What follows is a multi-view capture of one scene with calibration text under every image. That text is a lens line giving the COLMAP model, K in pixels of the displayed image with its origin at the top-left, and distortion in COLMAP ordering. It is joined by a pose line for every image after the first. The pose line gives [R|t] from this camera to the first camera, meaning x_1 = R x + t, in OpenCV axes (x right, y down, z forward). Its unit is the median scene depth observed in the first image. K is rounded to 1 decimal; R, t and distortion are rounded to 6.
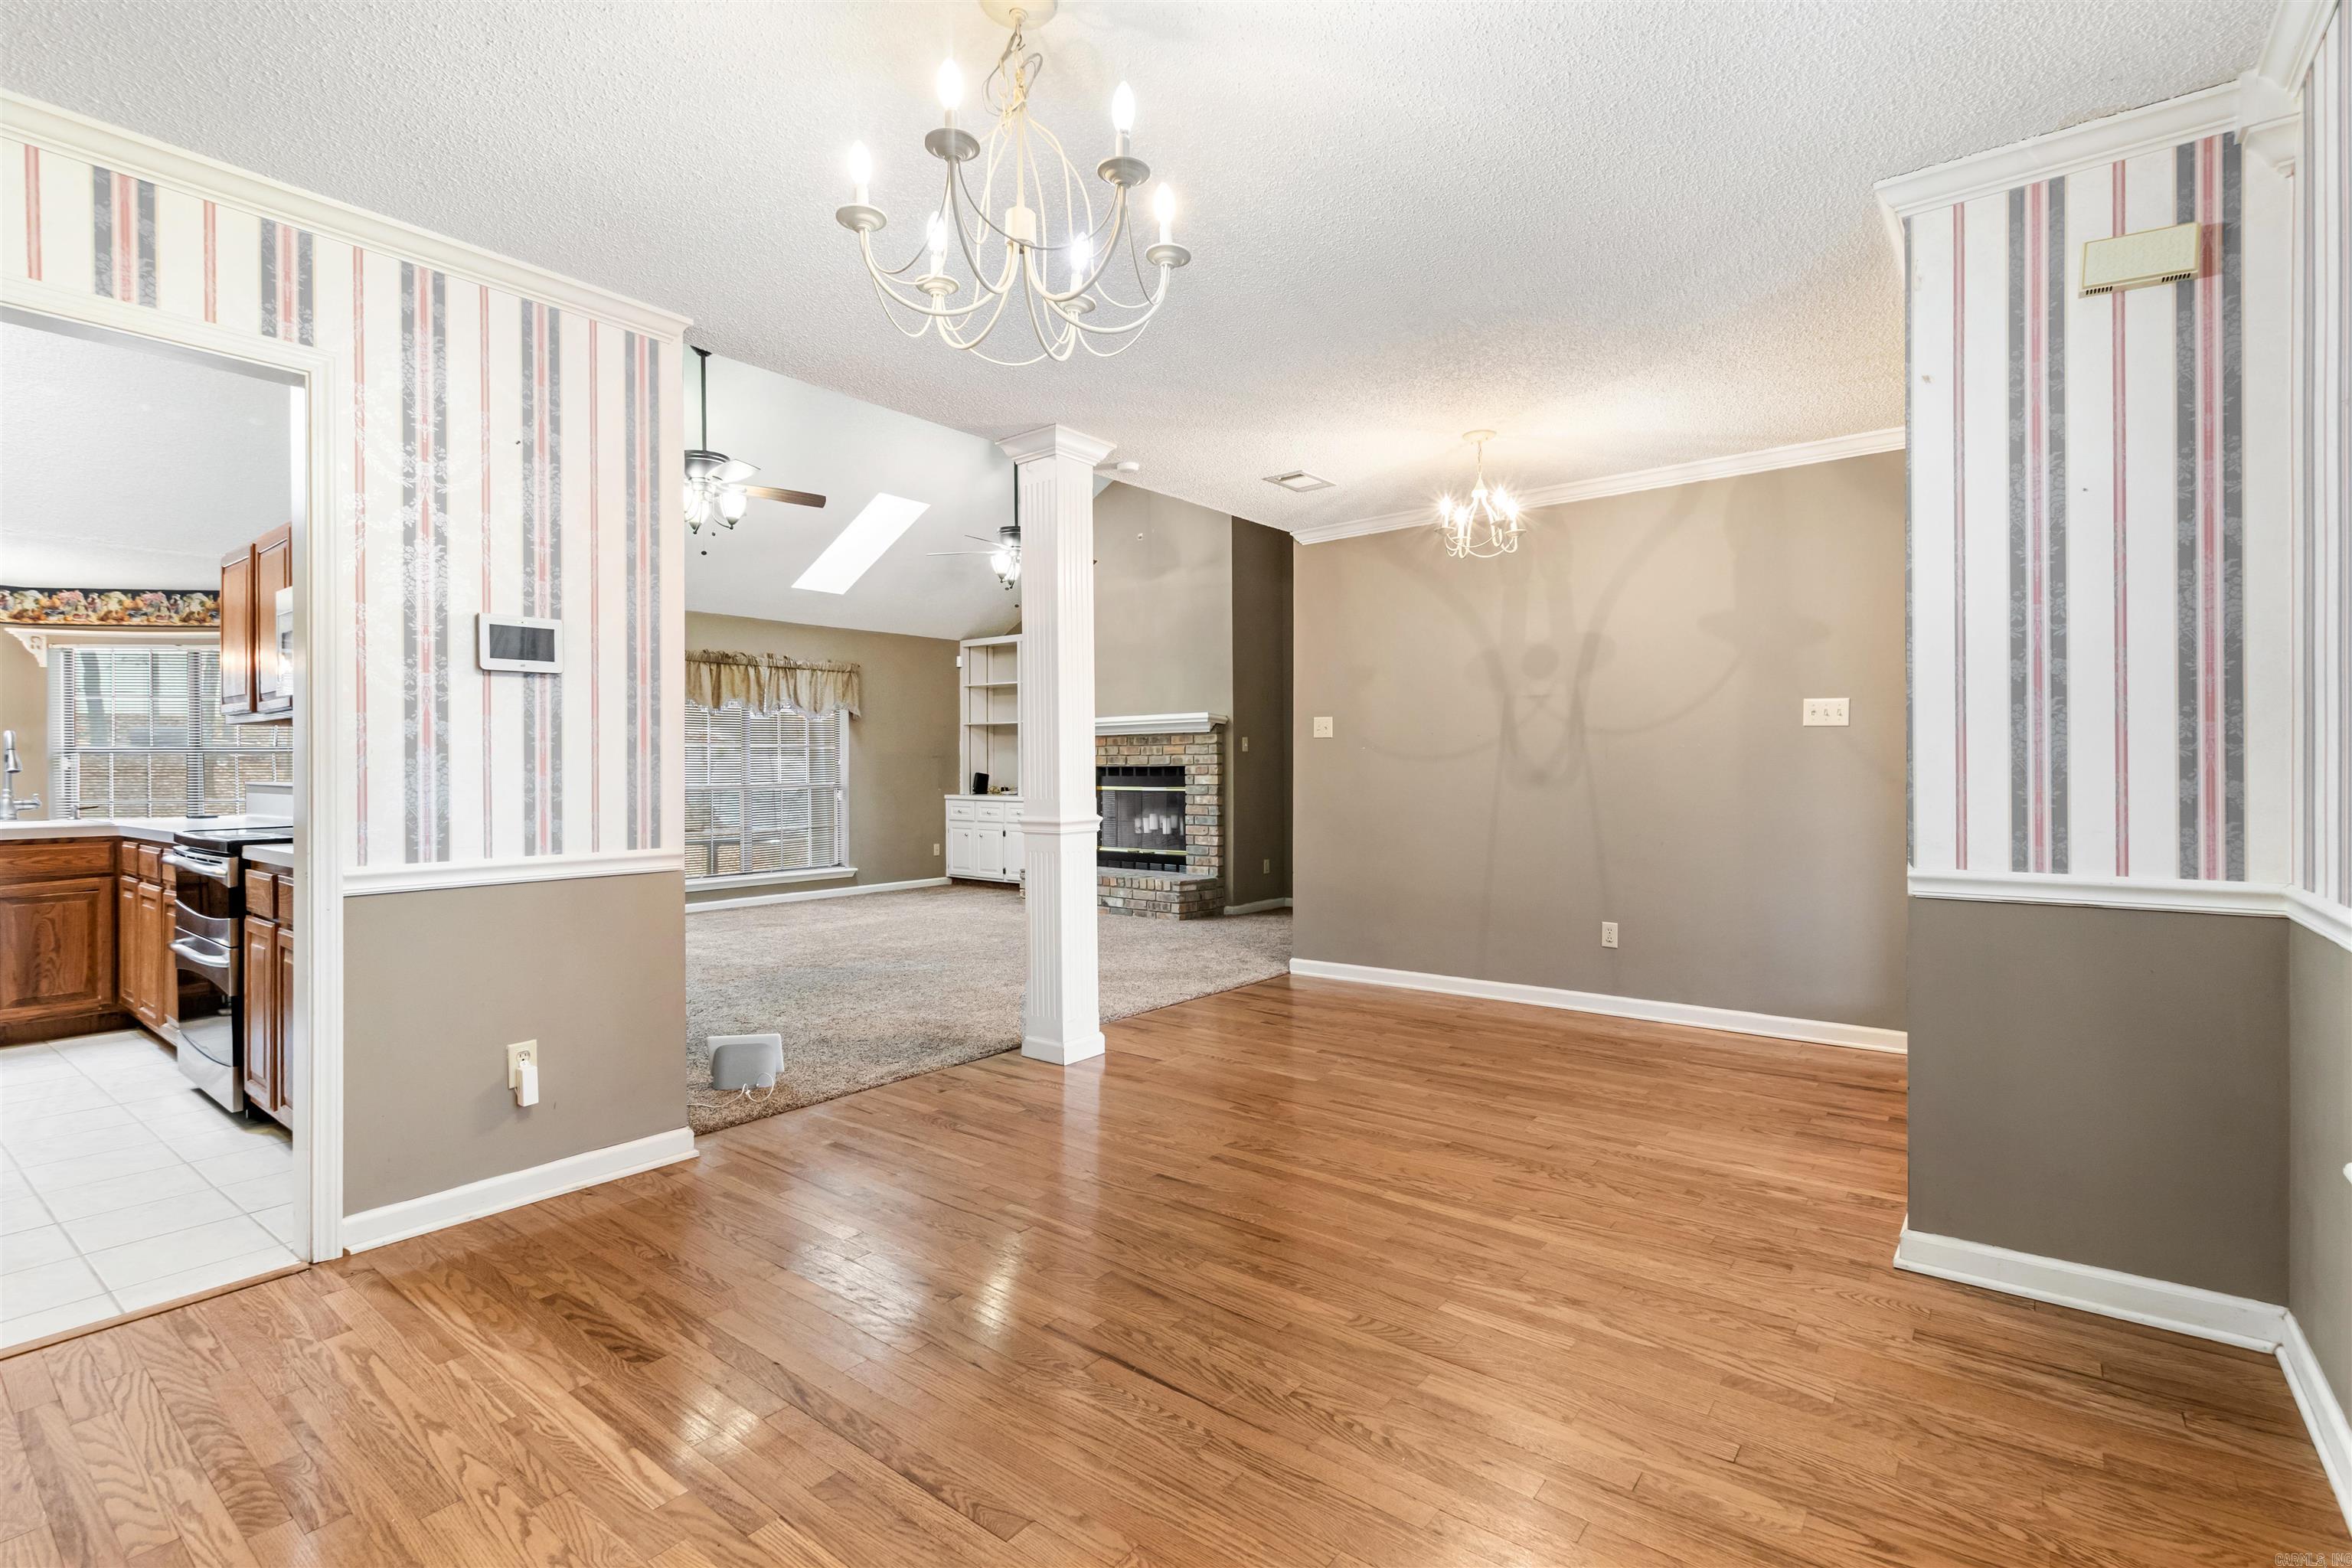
lens RADIAL K [[1110.8, 0, 1177.5], [0, 1110.8, 772.3], [0, 0, 1]] dist [0.000980, 0.000787]
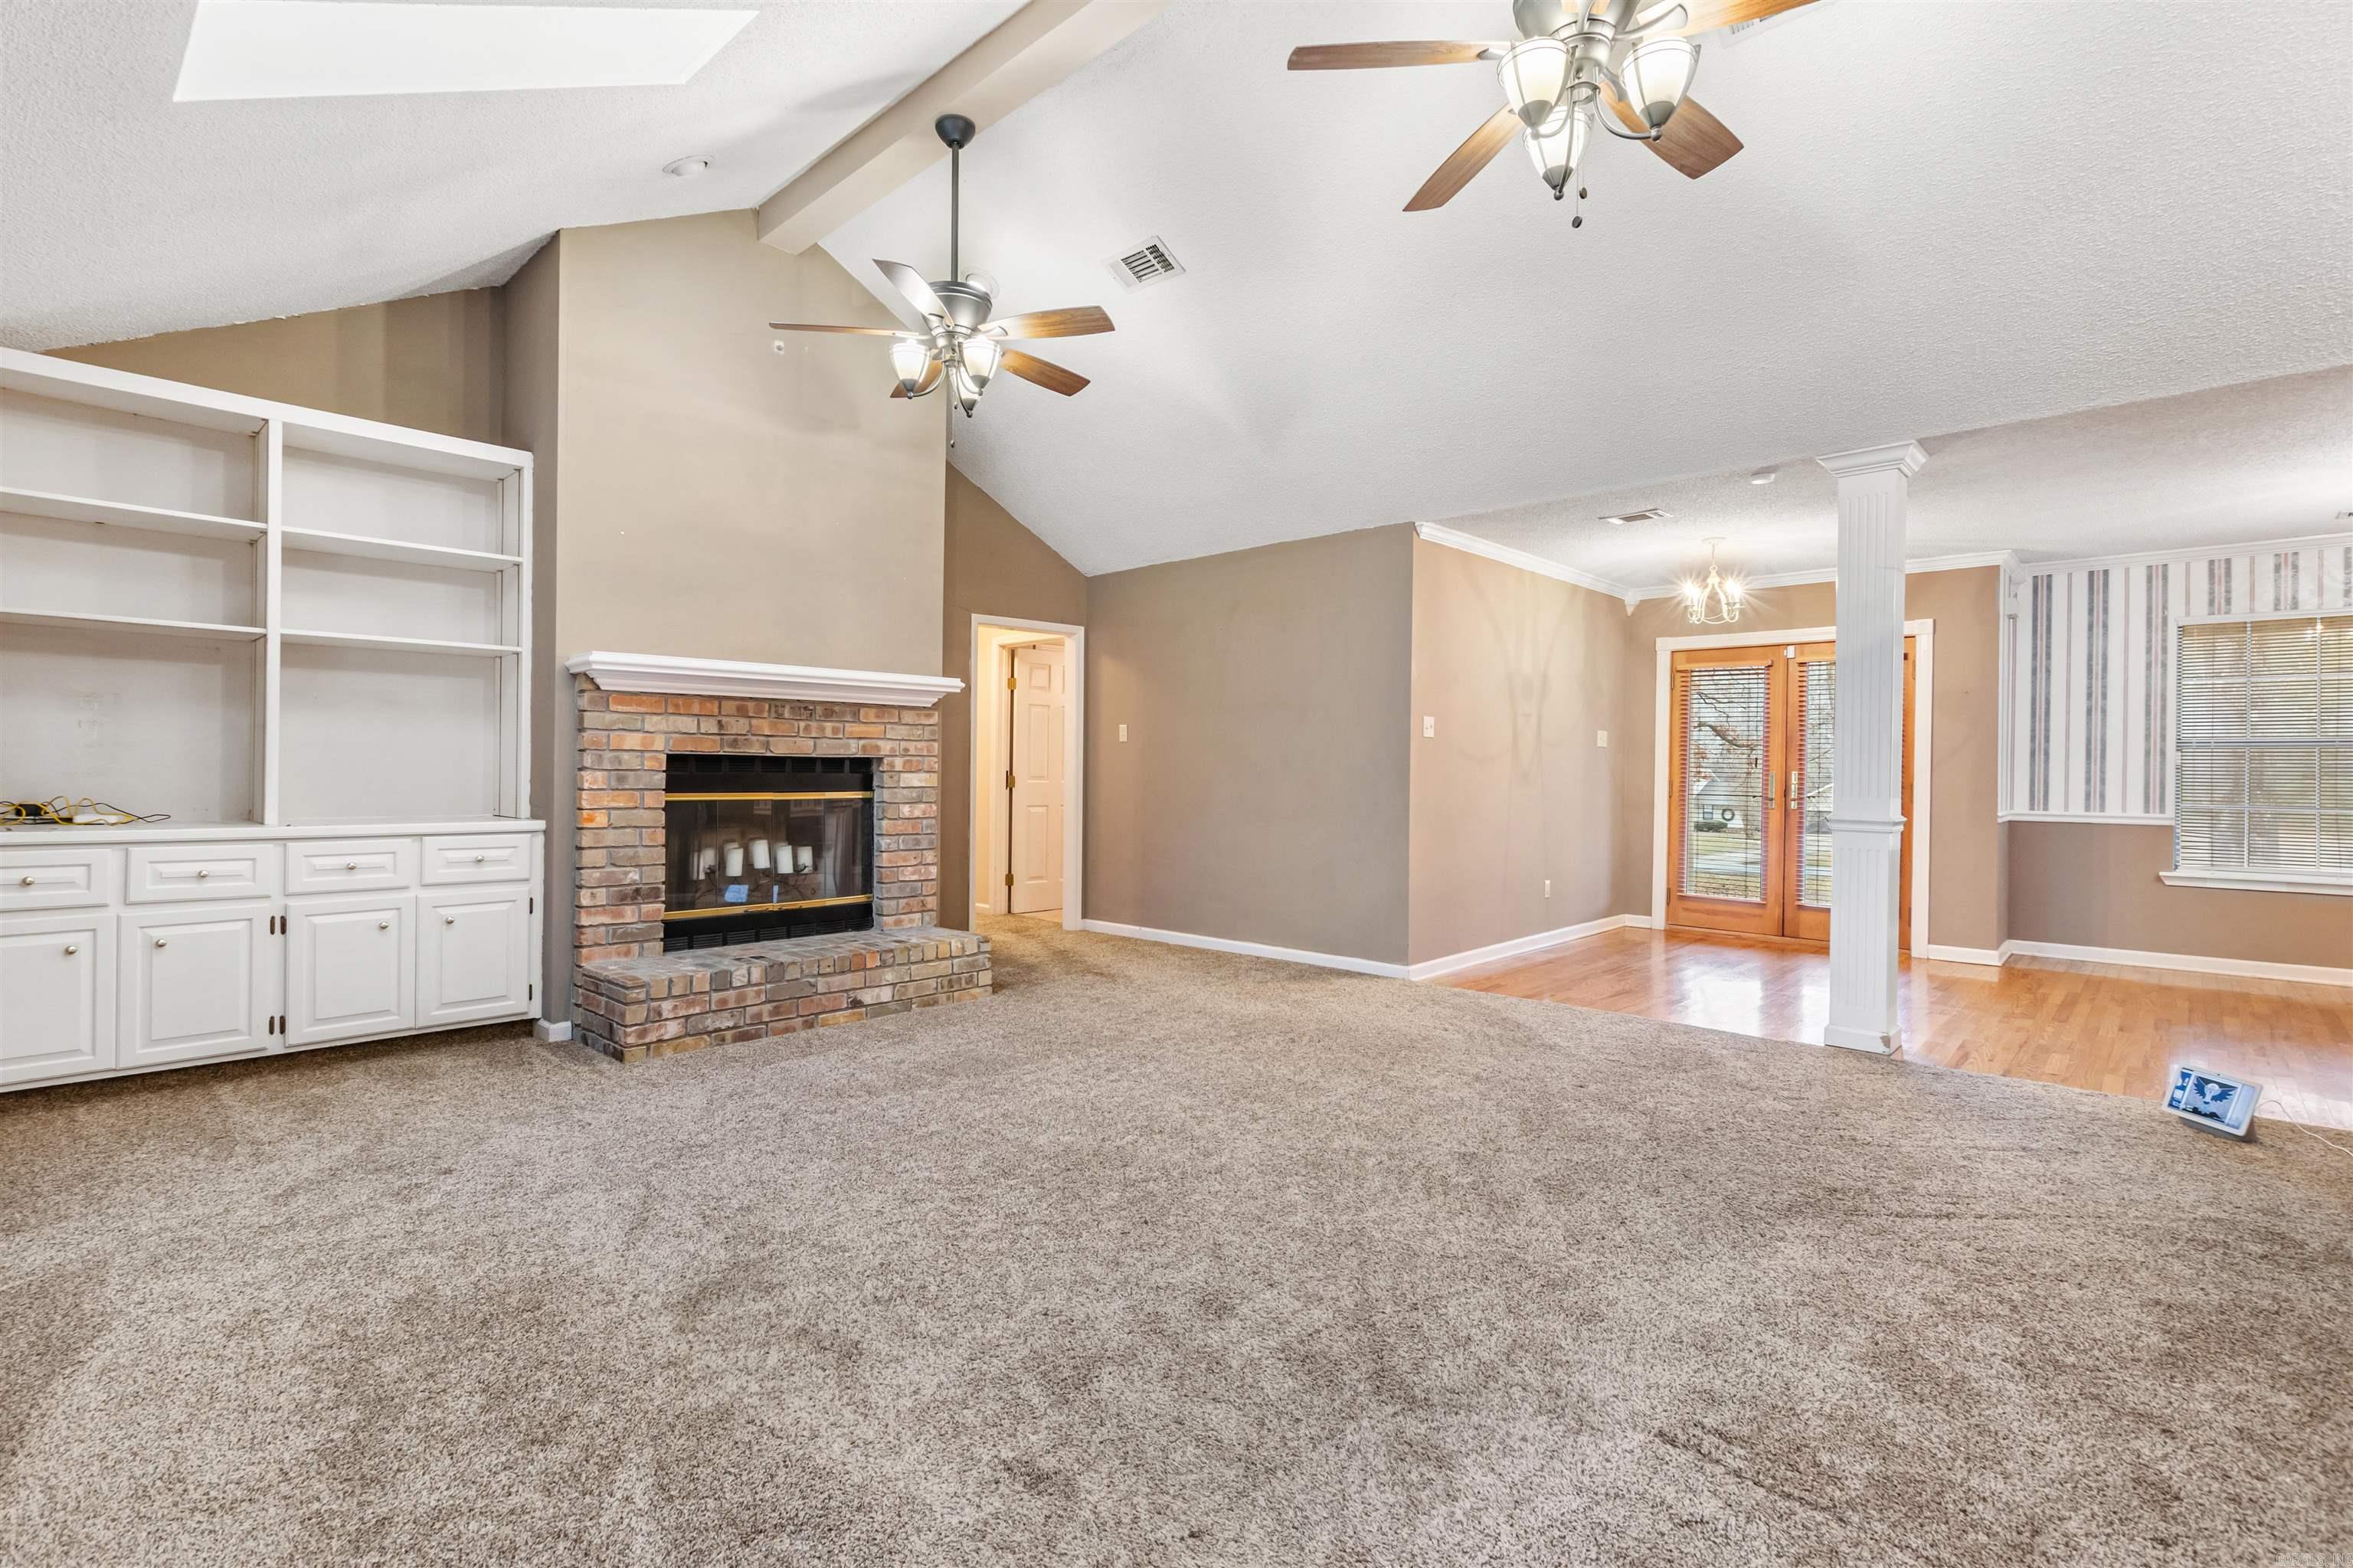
lens RADIAL K [[1115.1, 0, 1168.0], [0, 1115.1, 757.7], [0, 0, 1]] dist [0.006121, 0.000755]
pose [[0.074042, 0.015036, 0.997142, -0.576390], [-0.007238, 0.999868, -0.014539, 0.002161], [-0.997229, -0.006141, 0.074141, 0.755078]]
